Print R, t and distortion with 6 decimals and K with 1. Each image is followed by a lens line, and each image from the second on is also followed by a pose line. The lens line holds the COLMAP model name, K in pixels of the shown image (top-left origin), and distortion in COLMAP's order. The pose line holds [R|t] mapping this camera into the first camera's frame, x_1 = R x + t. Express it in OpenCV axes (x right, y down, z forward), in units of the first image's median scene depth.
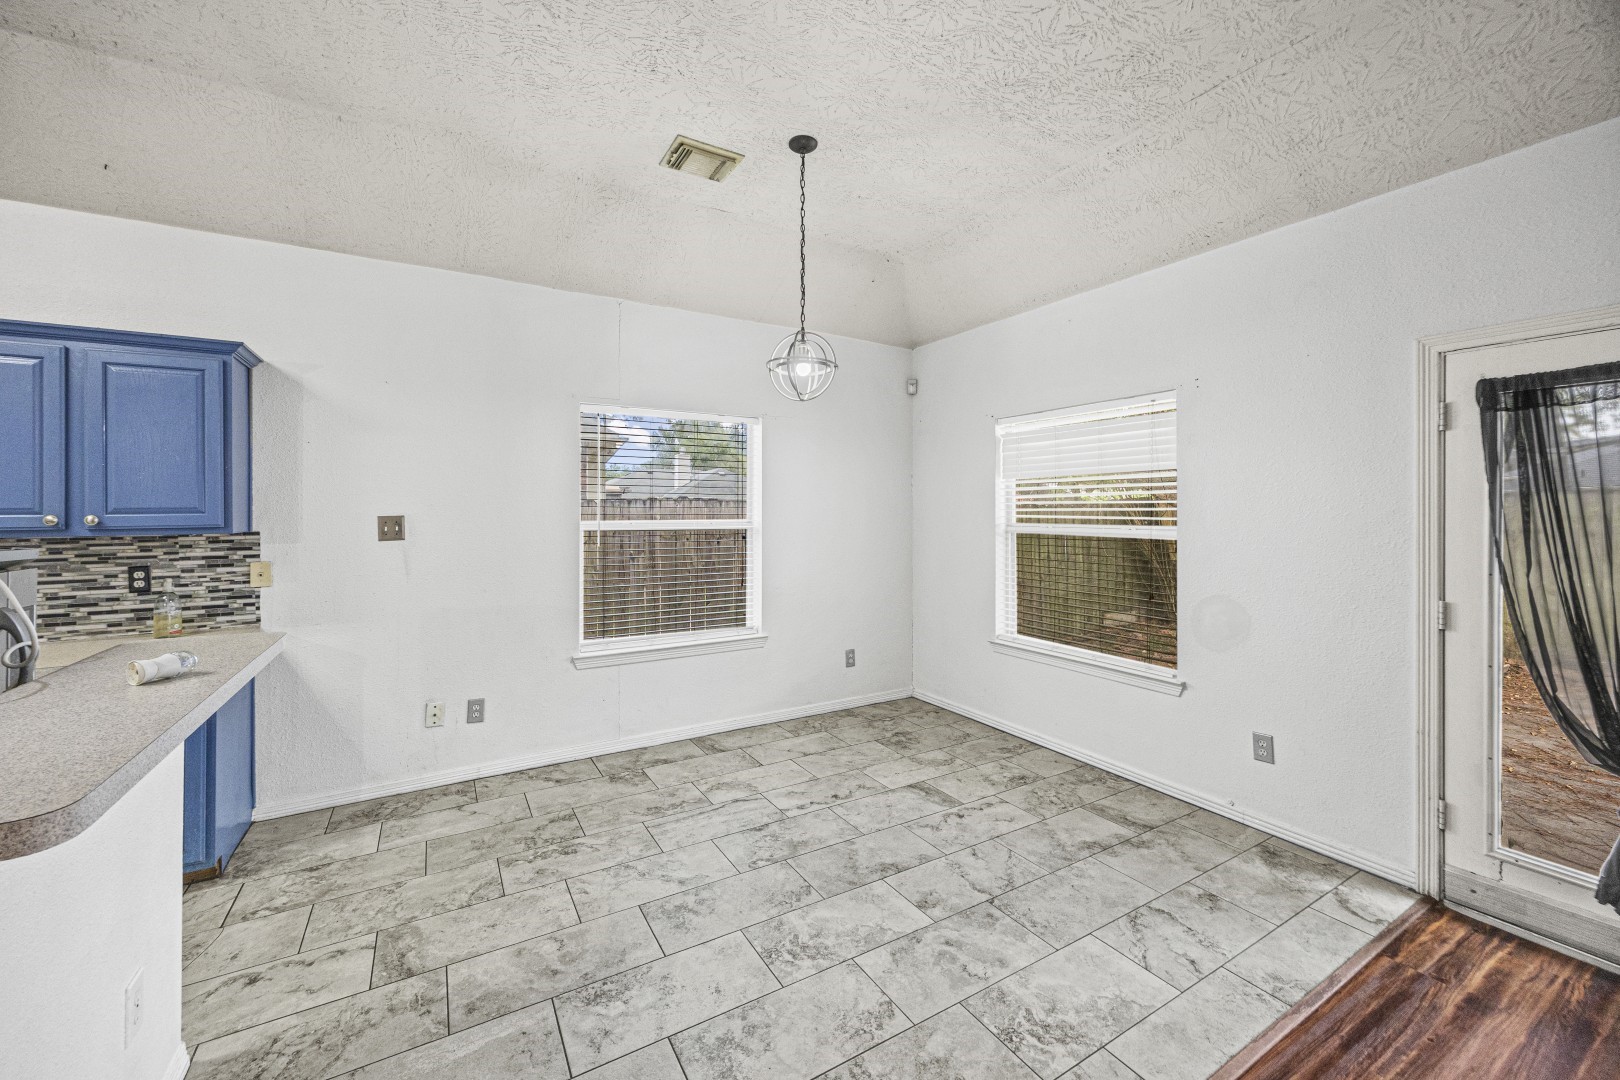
lens RADIAL K [[622.1, 0, 794.7], [0, 622.1, 513.8], [0, 0, 1]] dist [-0.001258, -0.000234]
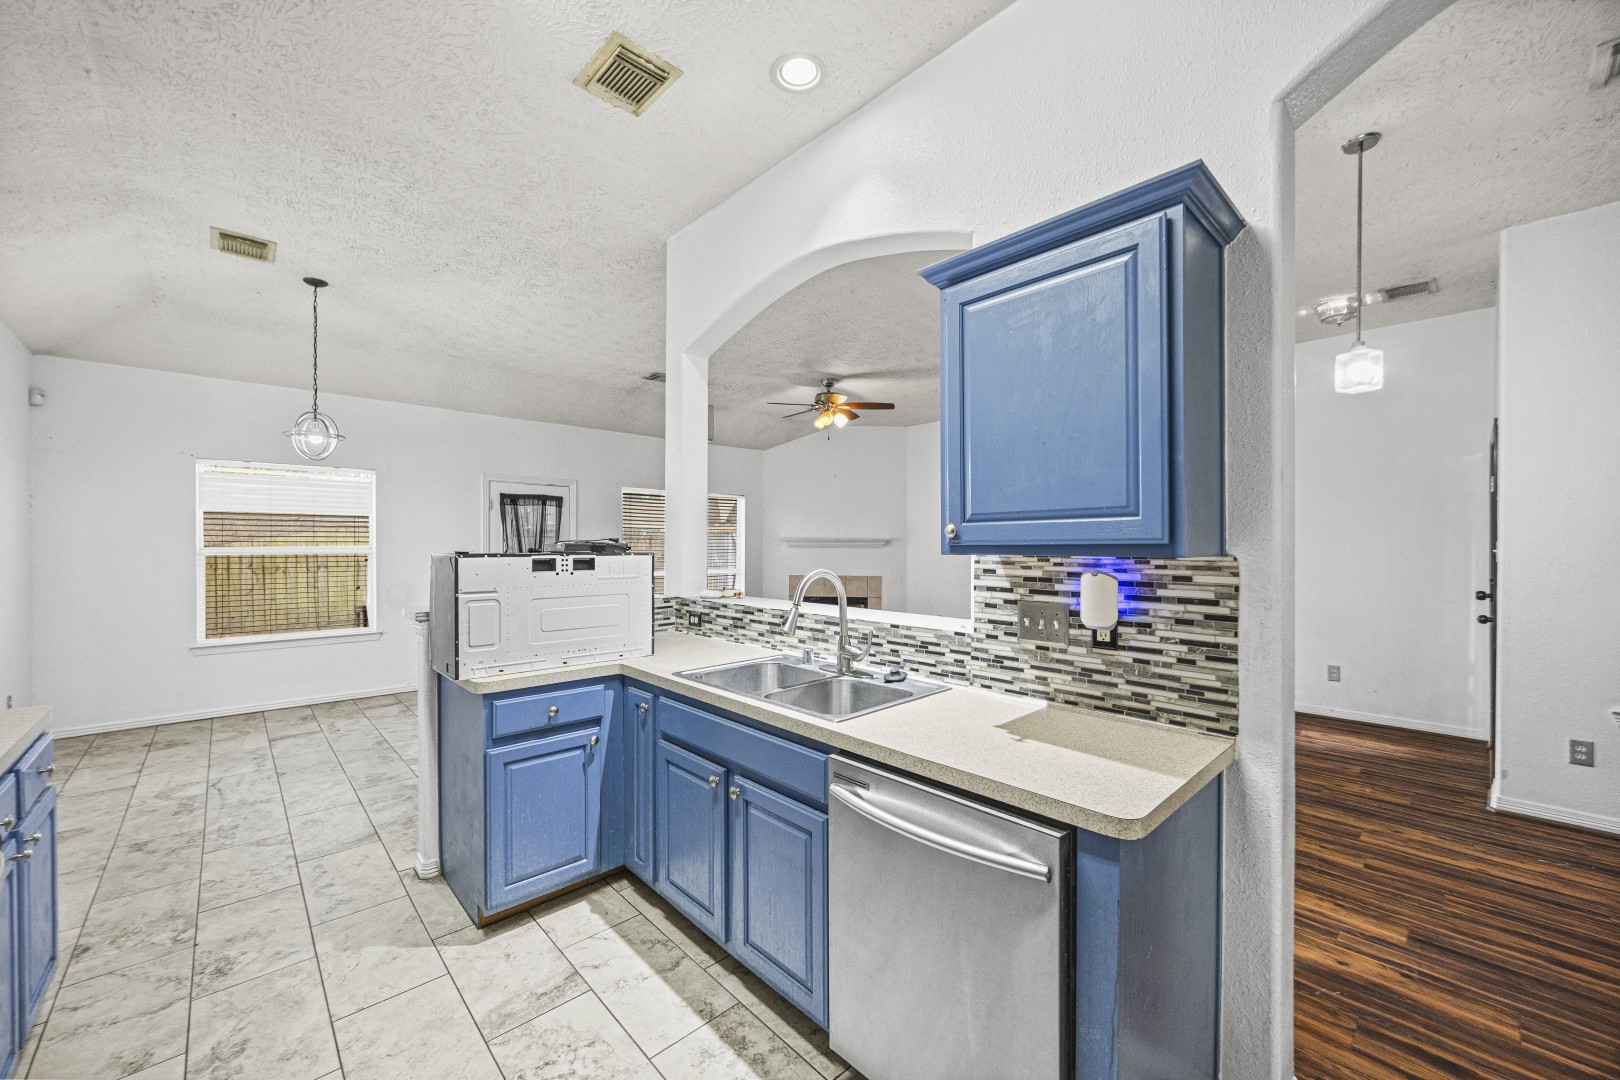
lens RADIAL K [[622.1, 0, 813.5], [0, 622.1, 543.7], [0, 0, 1]] dist [-0.001258, -0.000234]
pose [[-0.226980, -0.000592, 0.973899, -1.652477], [-0.000033, 1.000000, 0.000601, 0.013572], [-0.973899, 0.000105, -0.226980, 0.199207]]
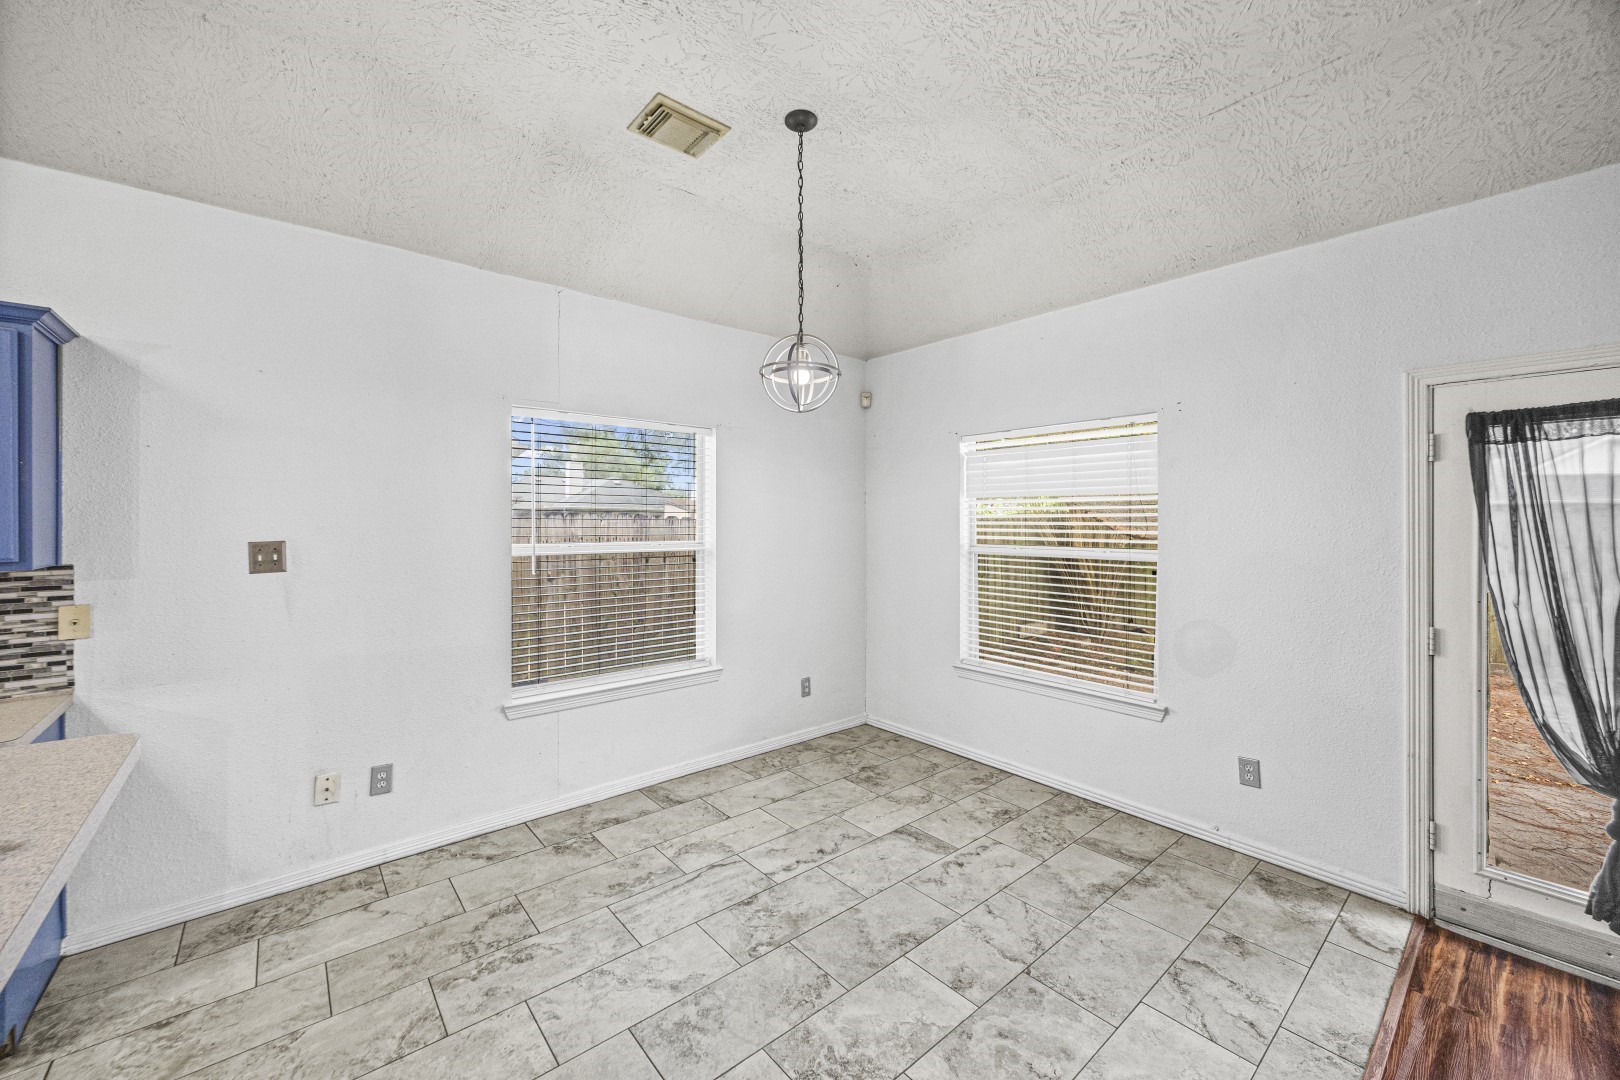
lens RADIAL K [[622.1, 0, 791.8], [0, 622.1, 522.8], [0, 0, 1]] dist [-0.001258, -0.000234]
pose [[0.986535, 0.002357, 0.163531, -0.142930], [-0.002223, 0.999997, -0.001004, -0.024086], [-0.163533, 0.000627, 0.986538, 0.134738]]
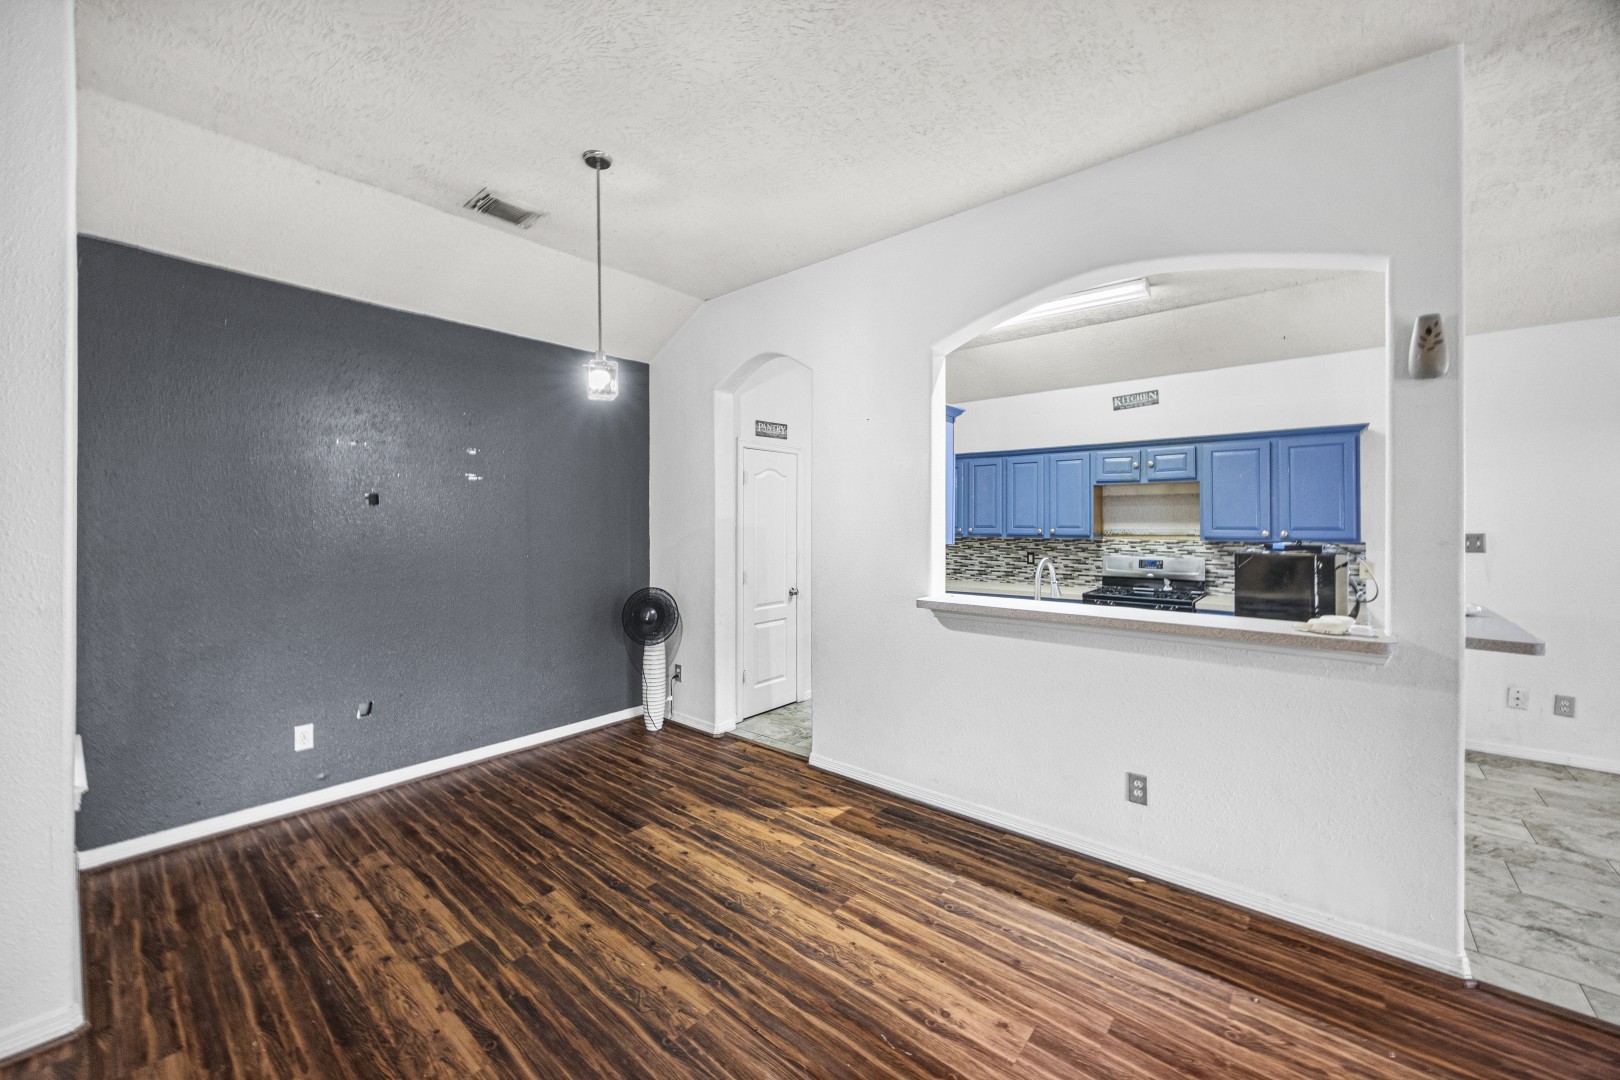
lens RADIAL K [[622.1, 0, 811.8], [0, 622.1, 517.3], [0, 0, 1]] dist [-0.001258, -0.000234]
pose [[0.340199, -0.004148, -0.940344, 0.104065], [-0.000268, 0.999990, -0.004508, -0.026237], [0.940353, 0.001786, 0.340194, -0.822351]]
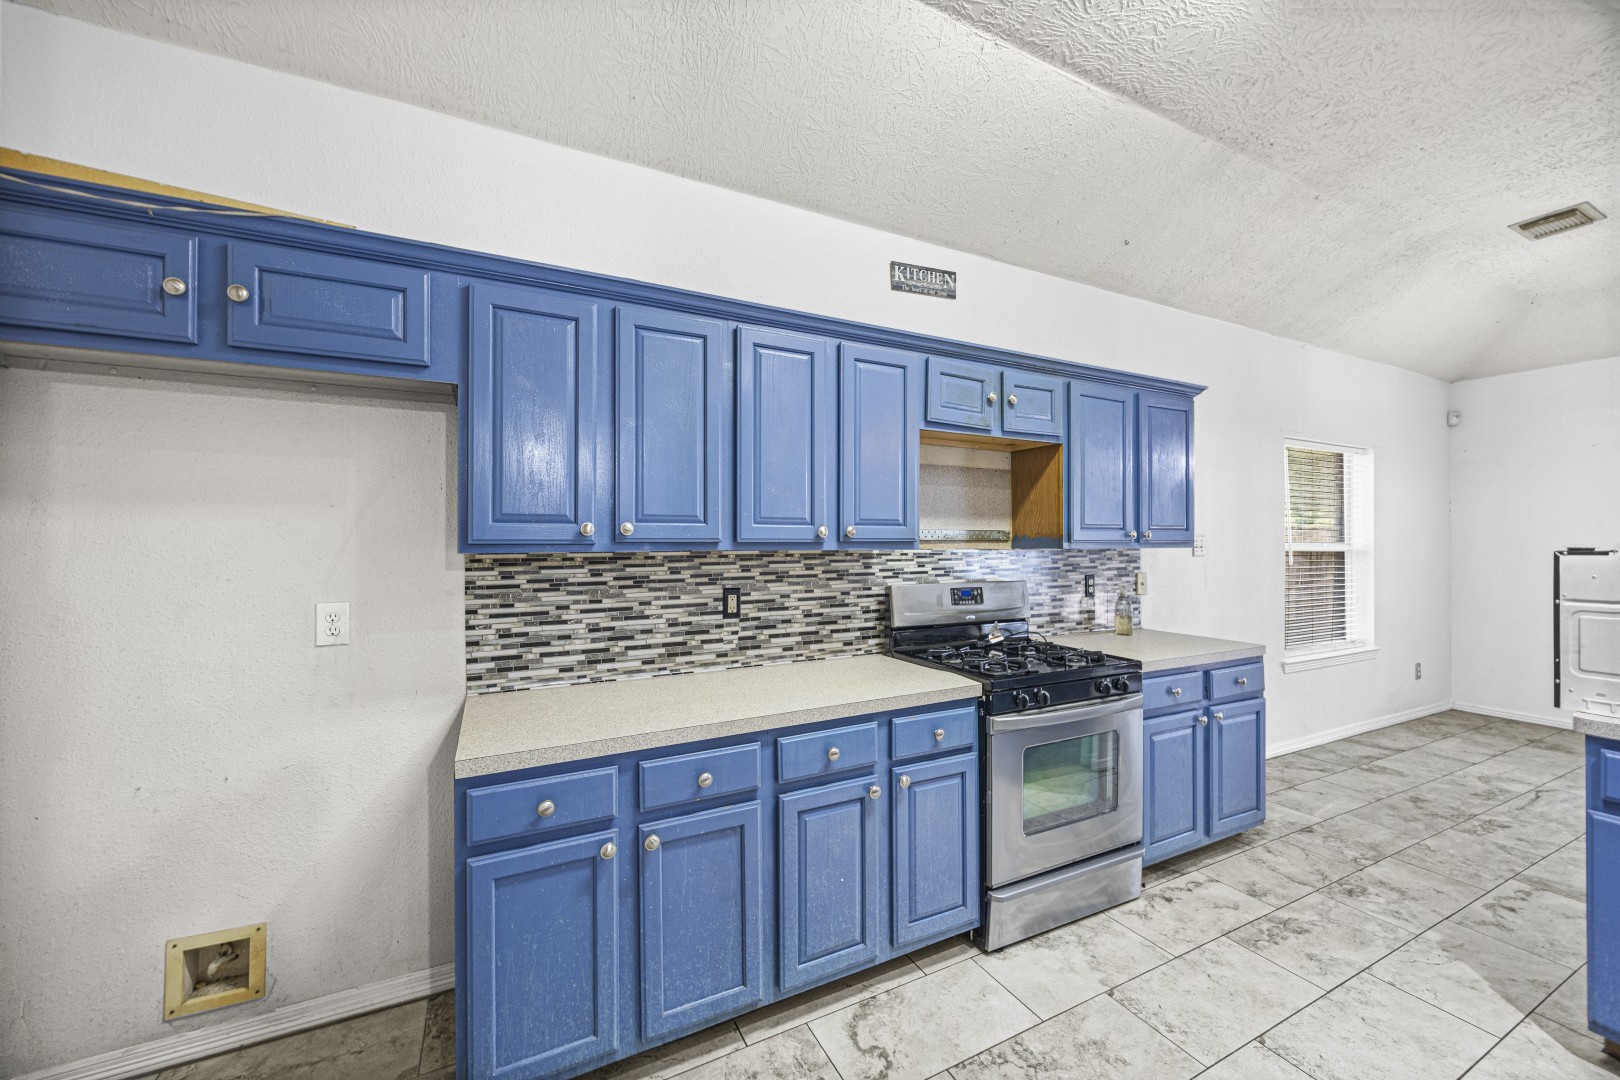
lens RADIAL K [[622.1, 0, 806.3], [0, 622.1, 536.0], [0, 0, 1]] dist [-0.001258, -0.000234]
pose [[0.998241, 0.003993, -0.059145, -1.506758], [-0.004511, 0.999952, -0.008643, 0.021365], [0.059107, 0.008894, 0.998212, -0.219431]]
